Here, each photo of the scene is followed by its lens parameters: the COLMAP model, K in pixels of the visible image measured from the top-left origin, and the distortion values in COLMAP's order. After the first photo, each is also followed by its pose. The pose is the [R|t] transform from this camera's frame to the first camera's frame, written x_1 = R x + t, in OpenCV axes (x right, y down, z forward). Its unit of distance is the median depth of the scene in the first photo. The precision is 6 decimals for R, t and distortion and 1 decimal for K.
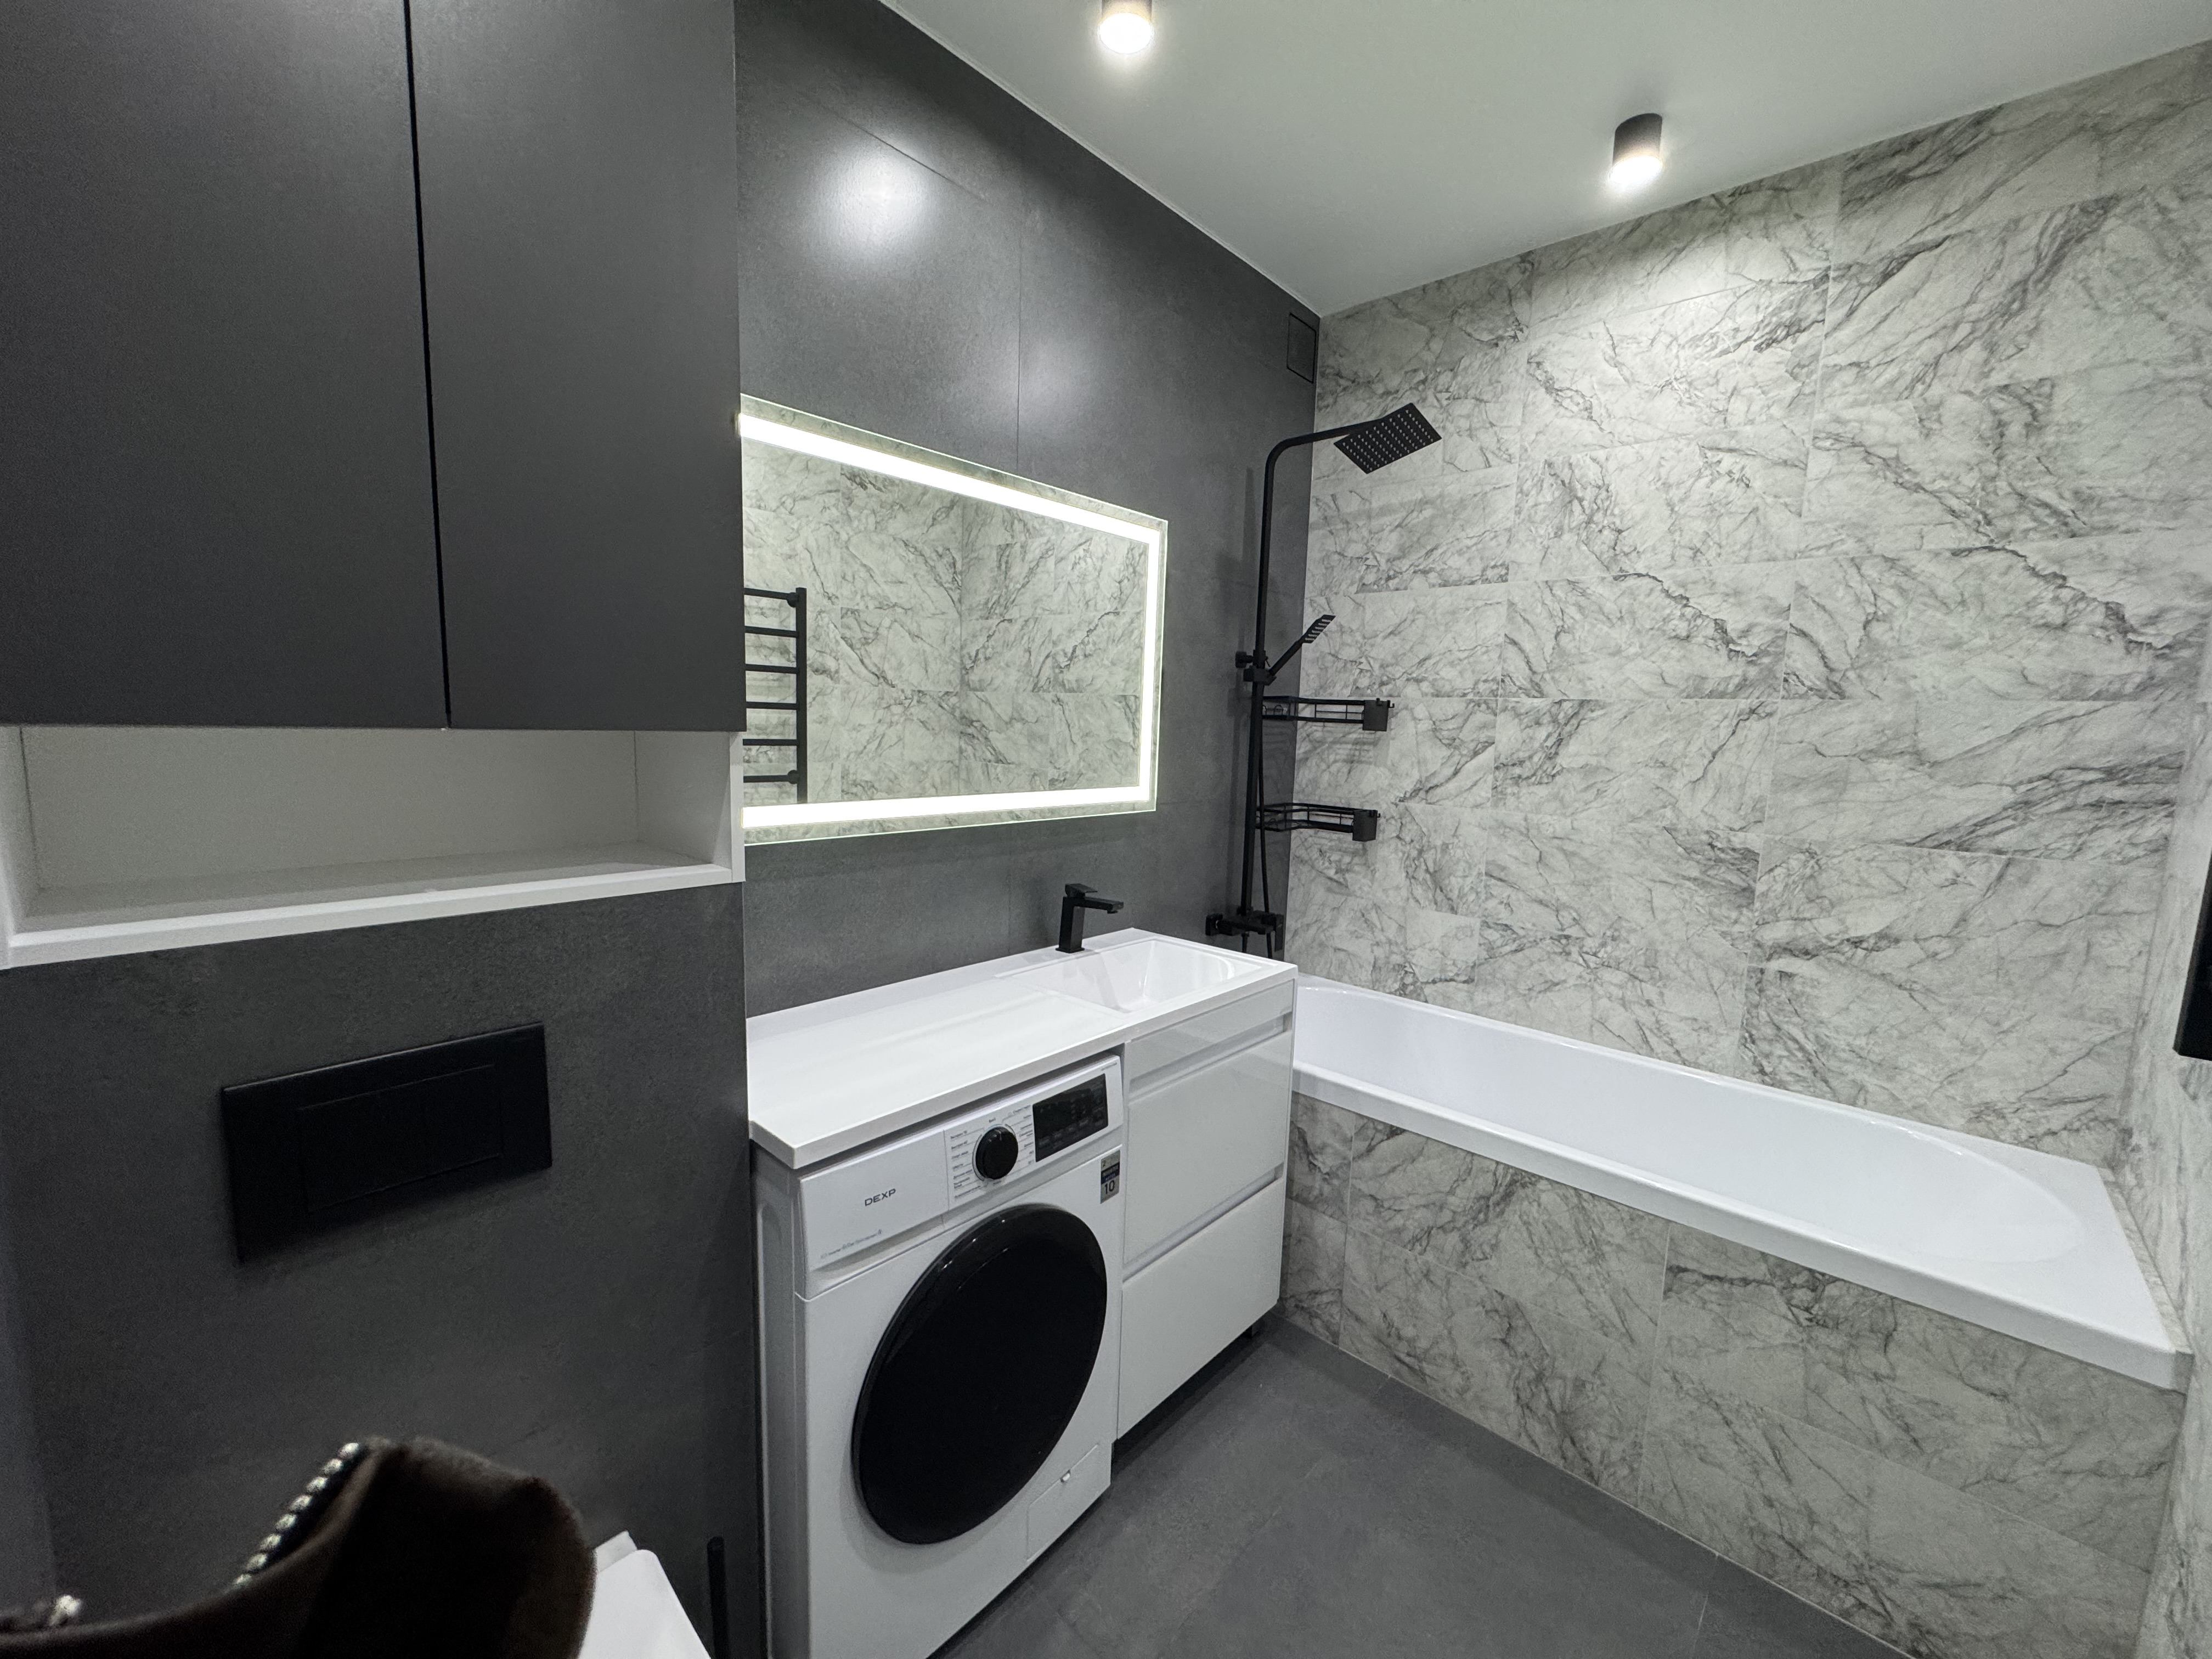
lens RADIAL K [[882.1, 0, 1102.9], [0, 882.1, 828.8], [0, 0, 1]] dist [-0.002422, 0.000208]
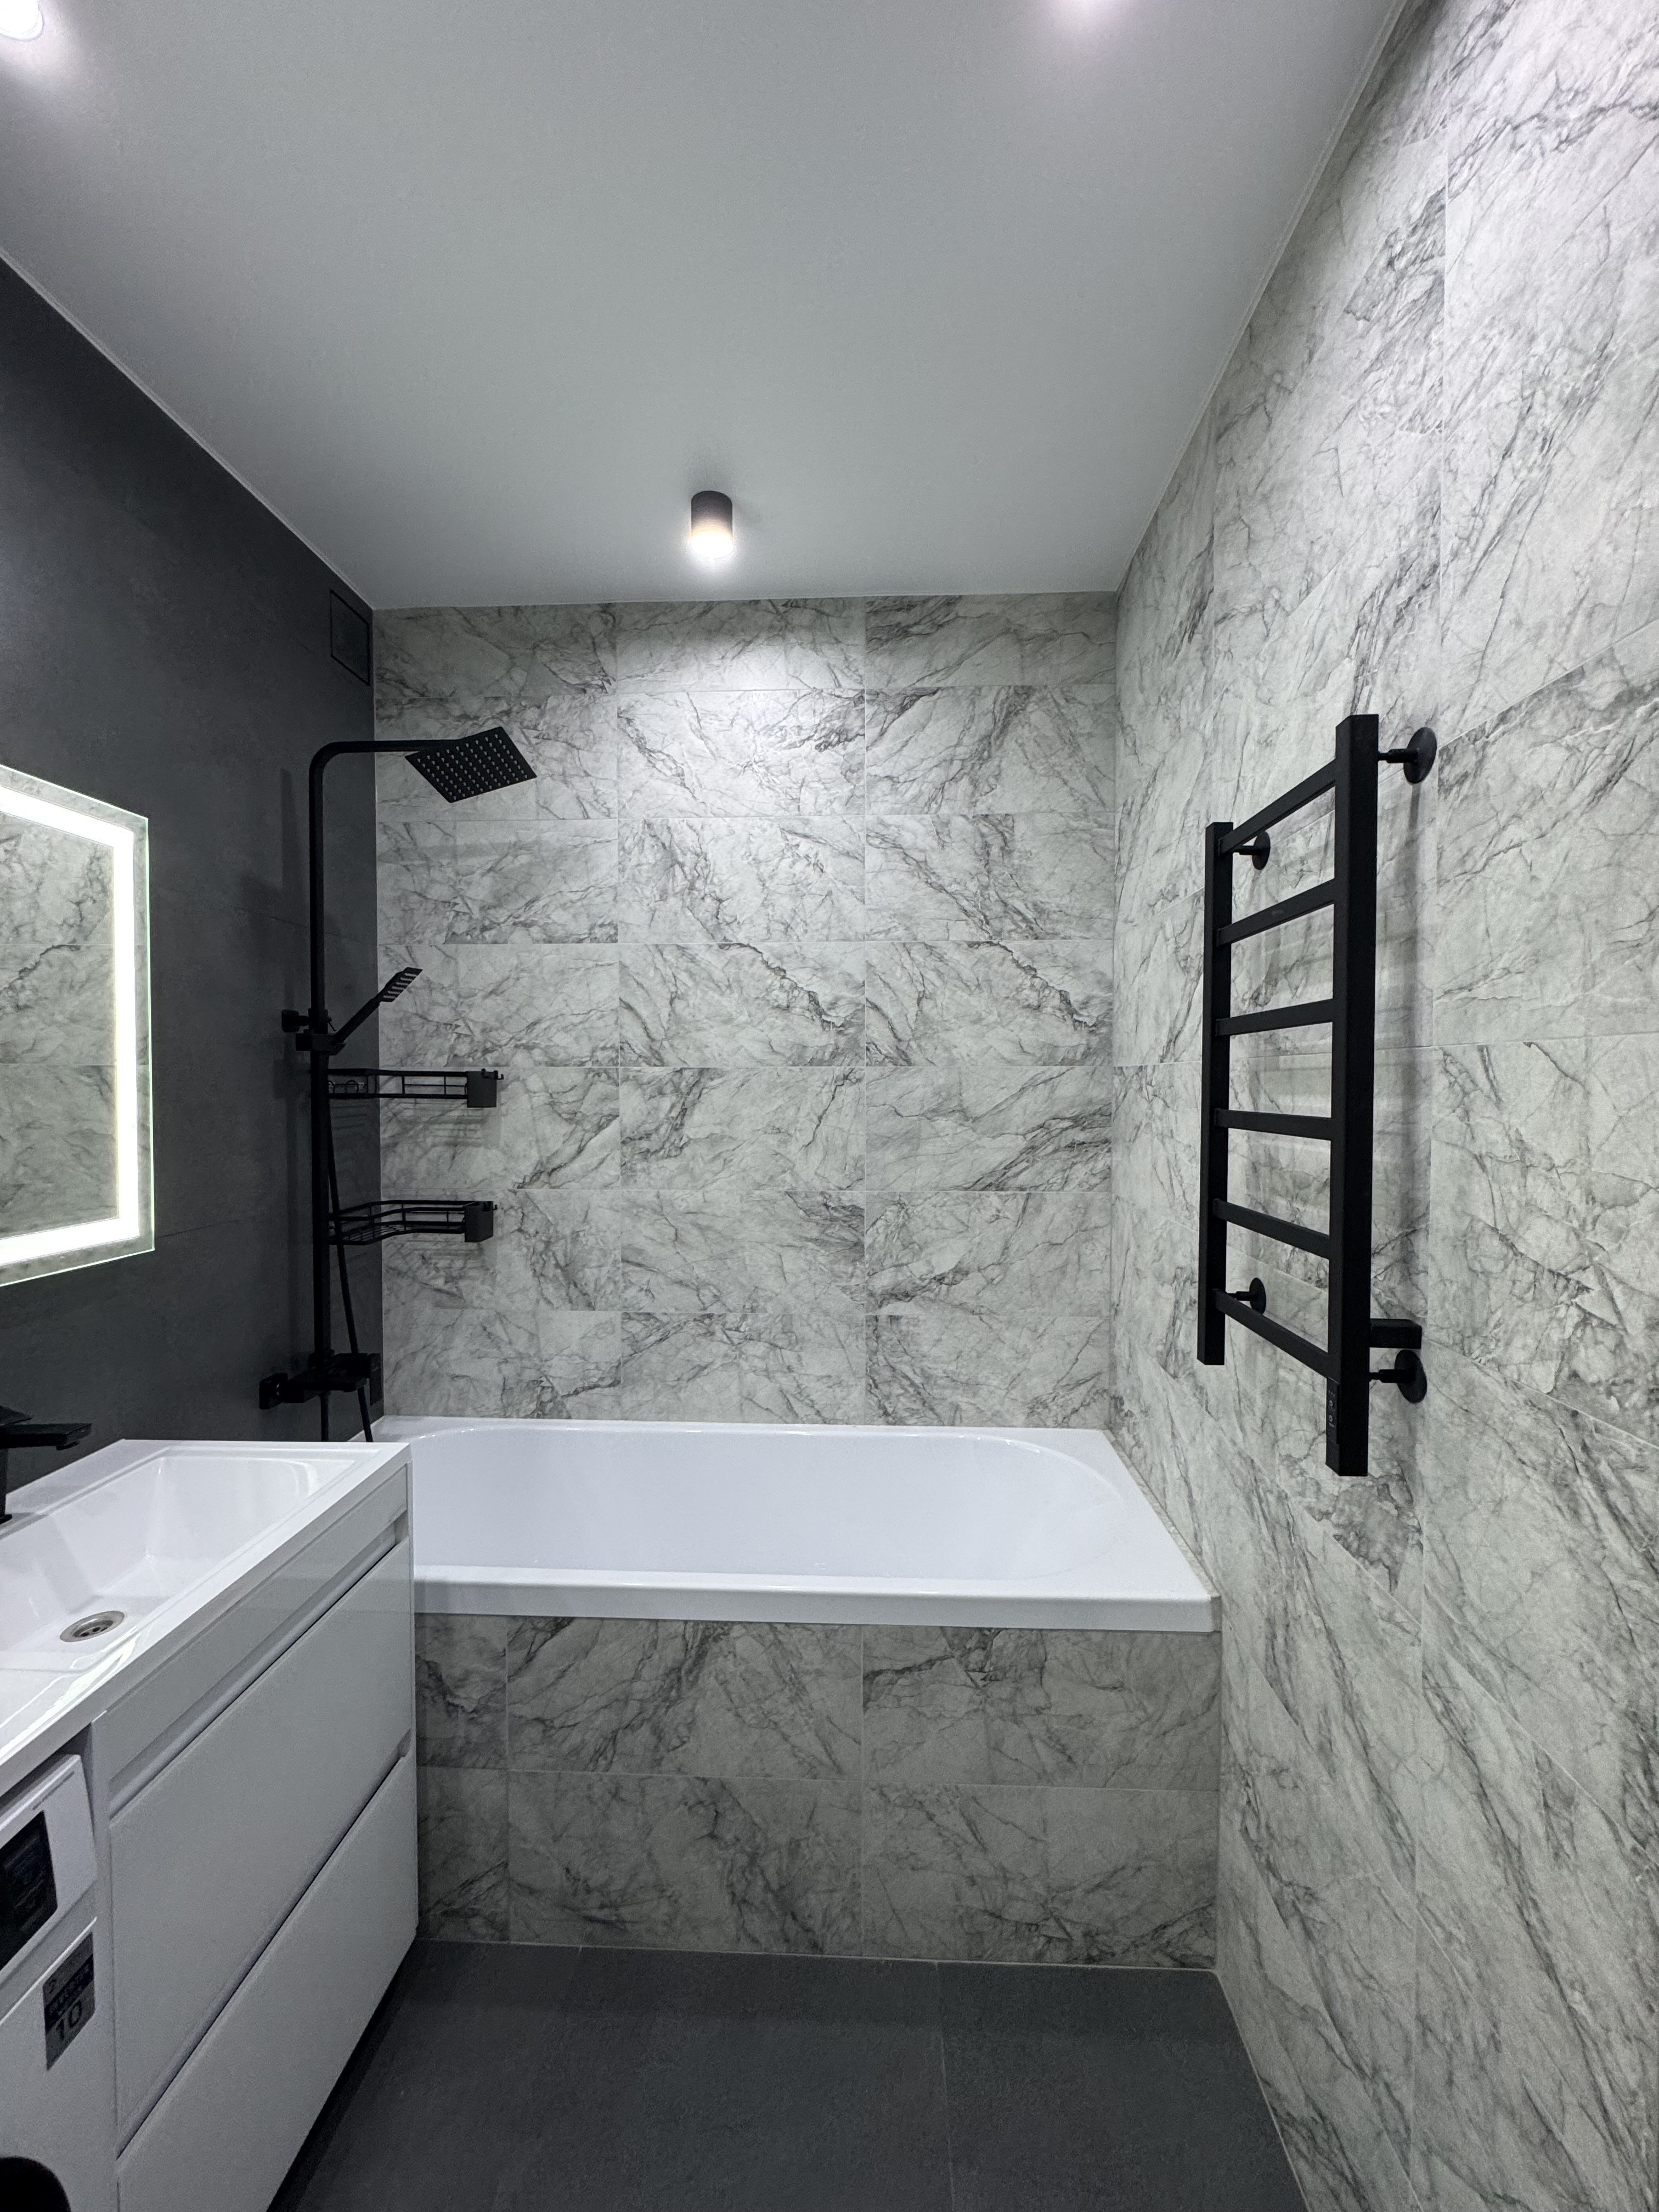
lens RADIAL K [[882.1, 0, 831.4], [0, 882.1, 1104.7], [0, 0, 1]] dist [-0.002422, 0.000208]
pose [[0.766439, -0.047198, 0.640580, 0.033754], [0.101841, 0.993611, -0.048641, -0.048600], [-0.634192, 0.102517, 0.766349, 0.186429]]
